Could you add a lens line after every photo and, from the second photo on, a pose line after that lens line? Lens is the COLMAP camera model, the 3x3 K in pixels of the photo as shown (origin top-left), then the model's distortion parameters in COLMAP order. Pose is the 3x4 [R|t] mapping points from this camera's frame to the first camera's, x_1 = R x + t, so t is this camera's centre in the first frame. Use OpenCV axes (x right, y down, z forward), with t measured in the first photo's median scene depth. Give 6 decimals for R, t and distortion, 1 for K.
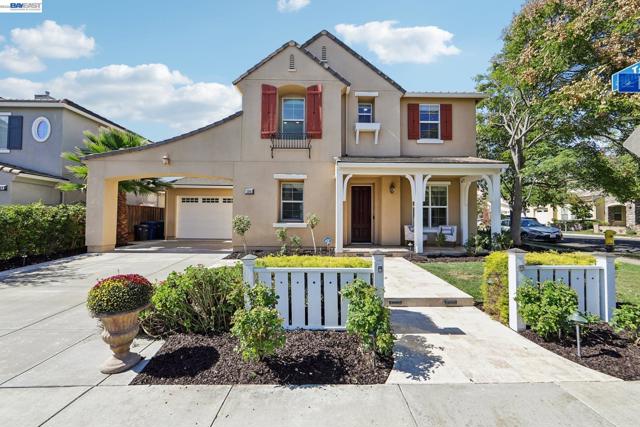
lens RADIAL K [[247.8, 0, 321.7], [0, 247.8, 216.1], [0, 0, 1]] dist [-0.002797, -0.000182]
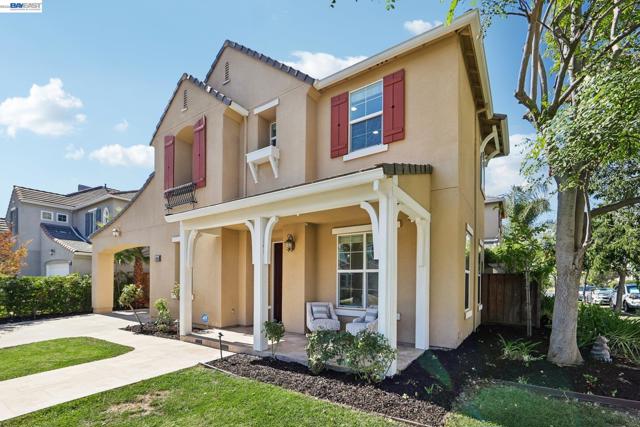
lens RADIAL K [[283.5, 0, 331.0], [0, 283.5, 280.3], [0, 0, 1]] dist [-0.001945, -0.000316]
pose [[0.828174, 0.002381, -0.560466, 0.763597], [0.001246, 0.999981, 0.006089, -0.022036], [0.560470, -0.005741, 0.828155, 0.453020]]
